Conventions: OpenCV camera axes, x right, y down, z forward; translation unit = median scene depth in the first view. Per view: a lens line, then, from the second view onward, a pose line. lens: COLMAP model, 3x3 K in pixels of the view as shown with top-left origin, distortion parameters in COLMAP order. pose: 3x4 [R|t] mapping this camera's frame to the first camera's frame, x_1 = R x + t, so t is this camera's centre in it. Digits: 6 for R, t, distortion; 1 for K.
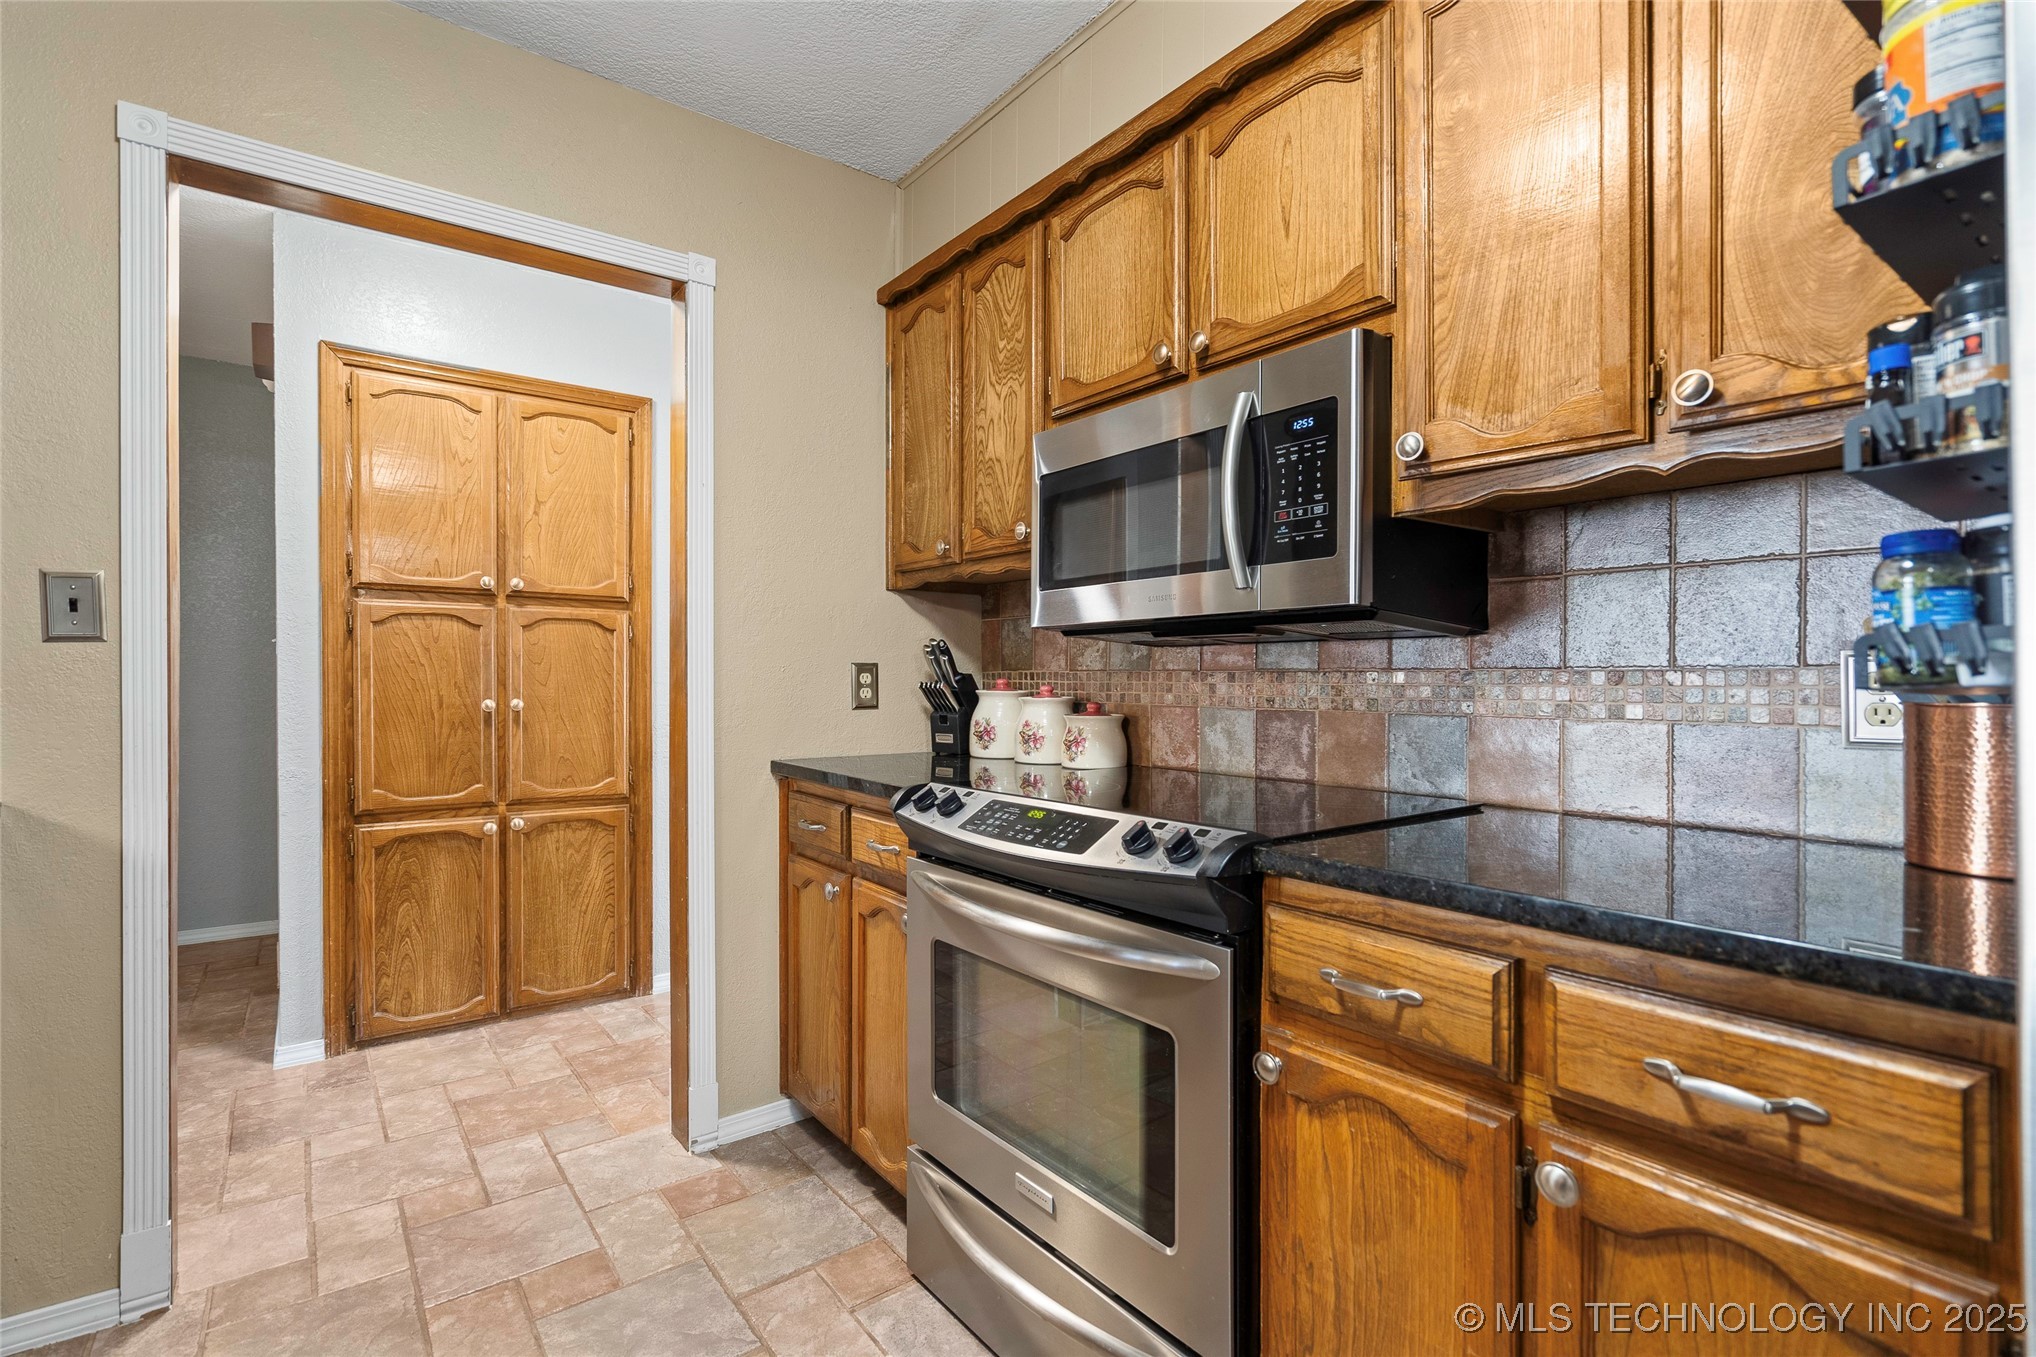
lens RADIAL K [[949.7, 0, 1022.3], [0, 949.7, 681.4], [0, 0, 1]] dist [0.001104, 0.000546]
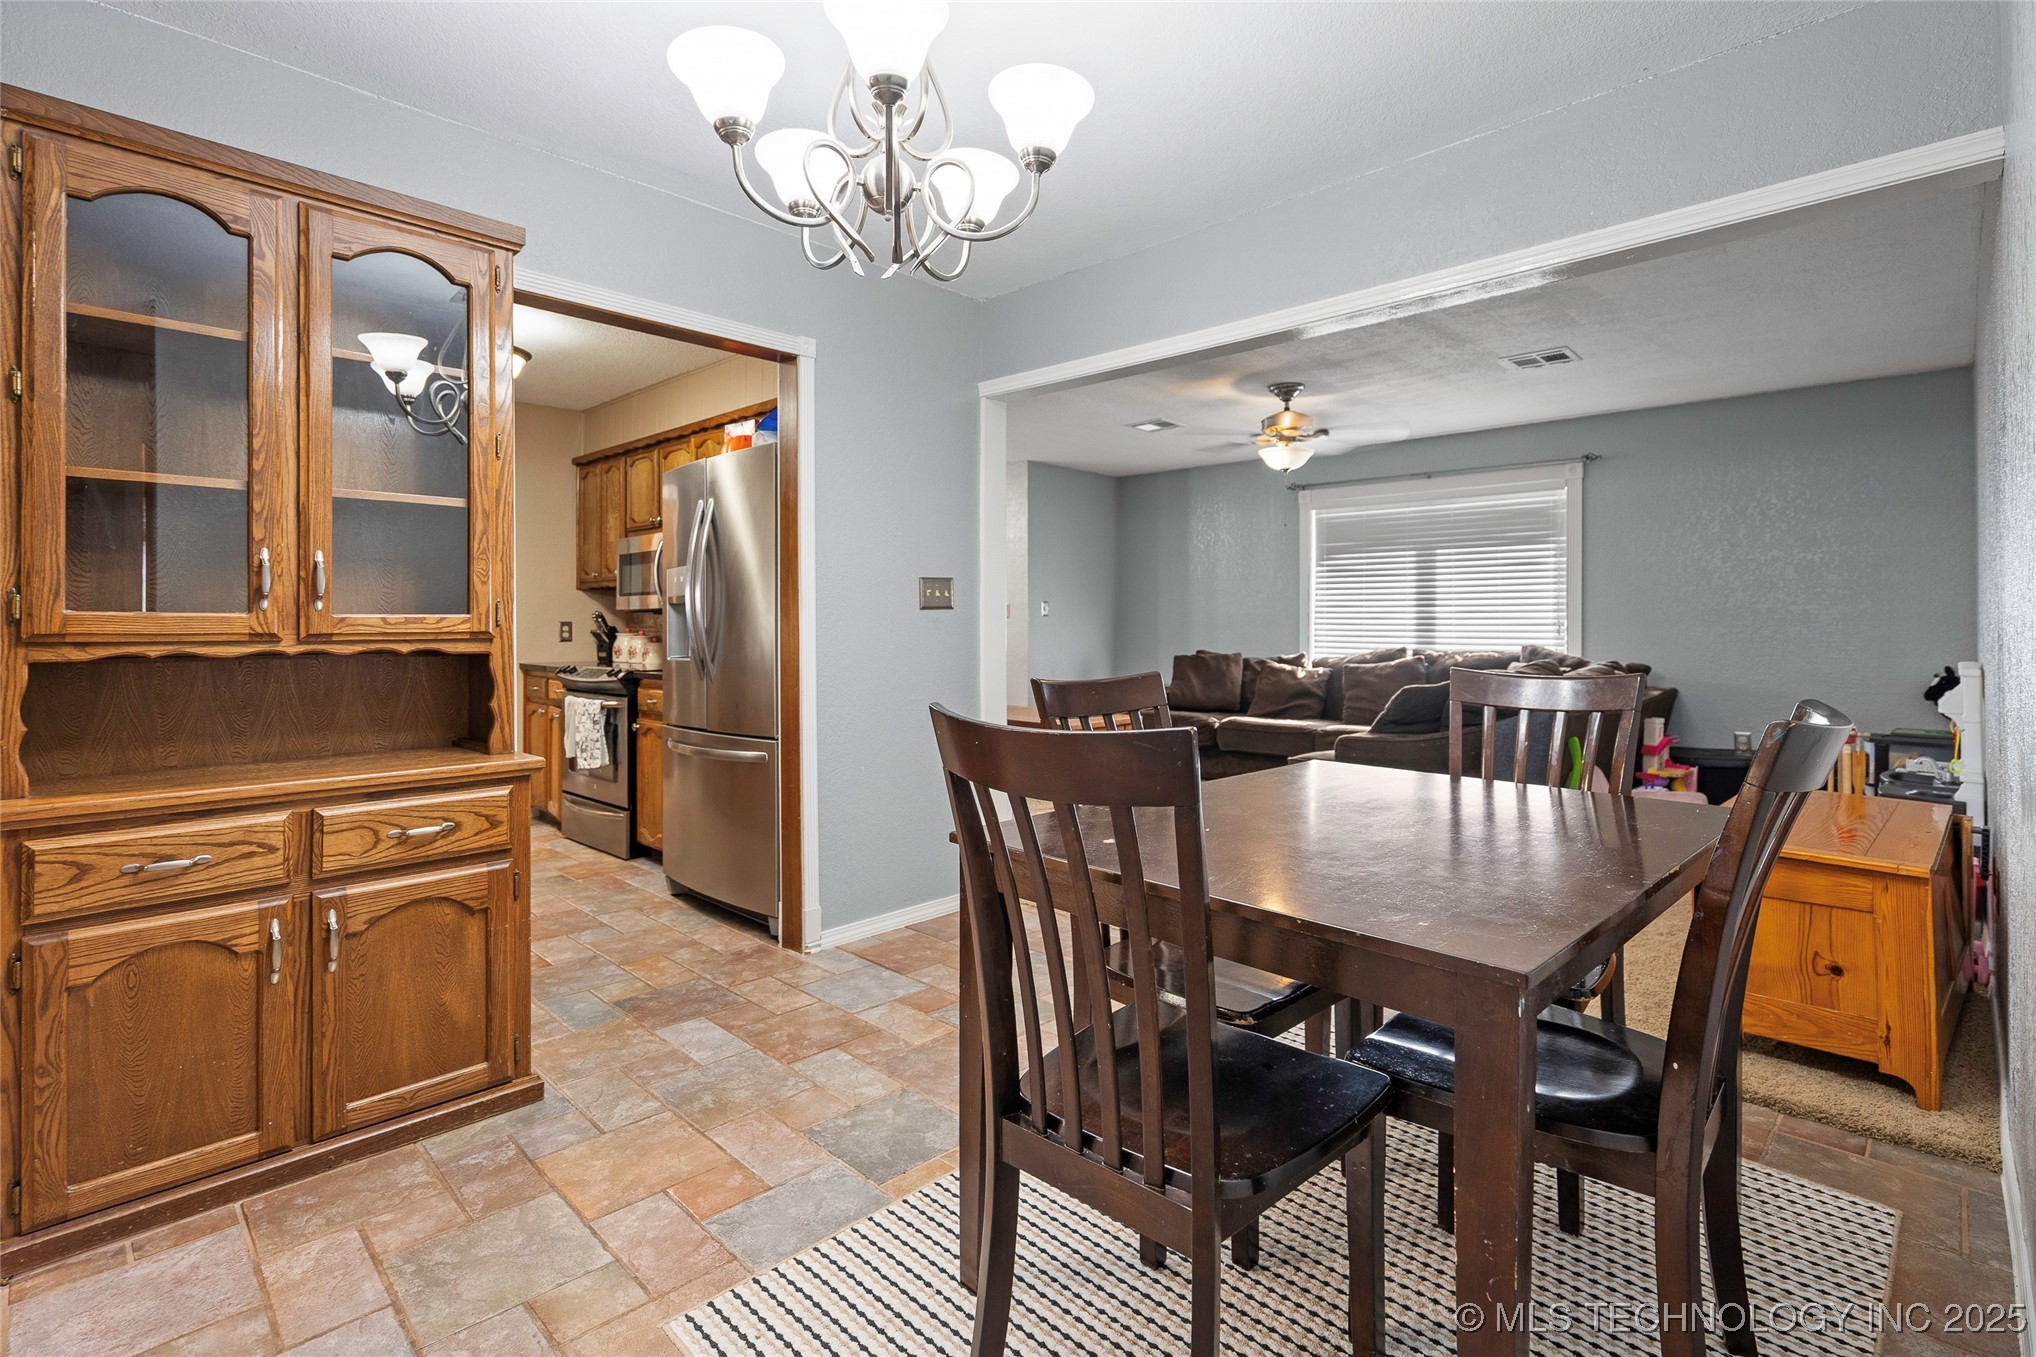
lens RADIAL K [[949.7, 0, 1045.2], [0, 949.7, 622.4], [0, 0, 1]] dist [0.001104, 0.000546]
pose [[0.982574, 0.000812, 0.185871, 0.539031], [0.000364, 0.999980, -0.006295, -0.002623], [-0.185873, 0.006253, 0.982554, -1.449524]]
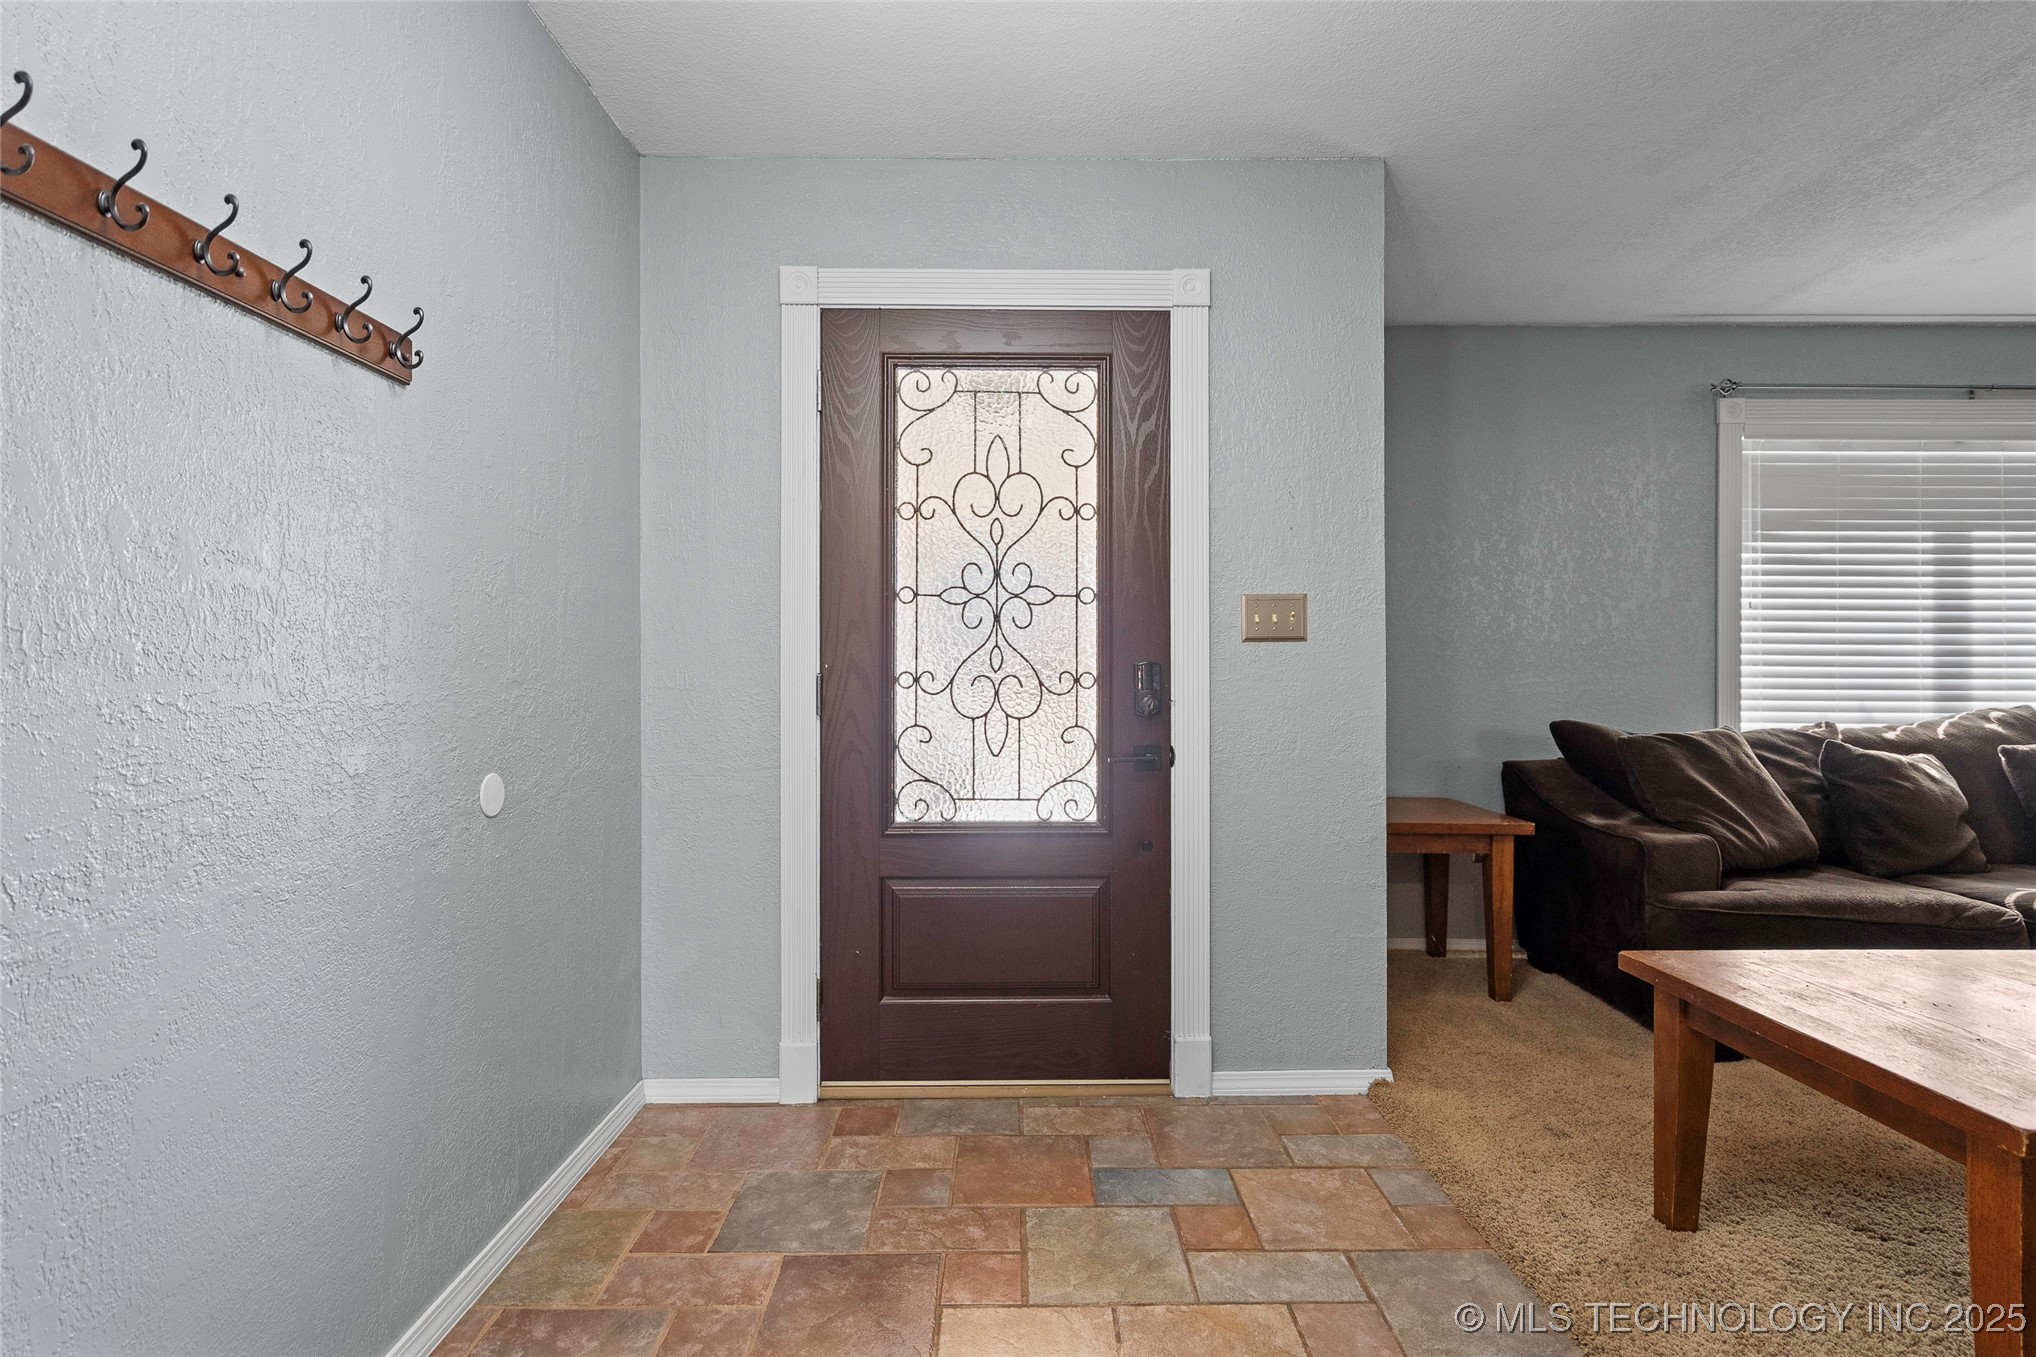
lens RADIAL K [[949.7, 0, 1026.3], [0, 949.7, 670.6], [0, 0, 1]] dist [0.001104, 0.000546]
pose [[0.604194, 0.000979, 0.796836, 0.036833], [0.003845, 0.999984, -0.004144, -0.002717], [-0.796828, 0.005567, 0.604181, 1.207065]]
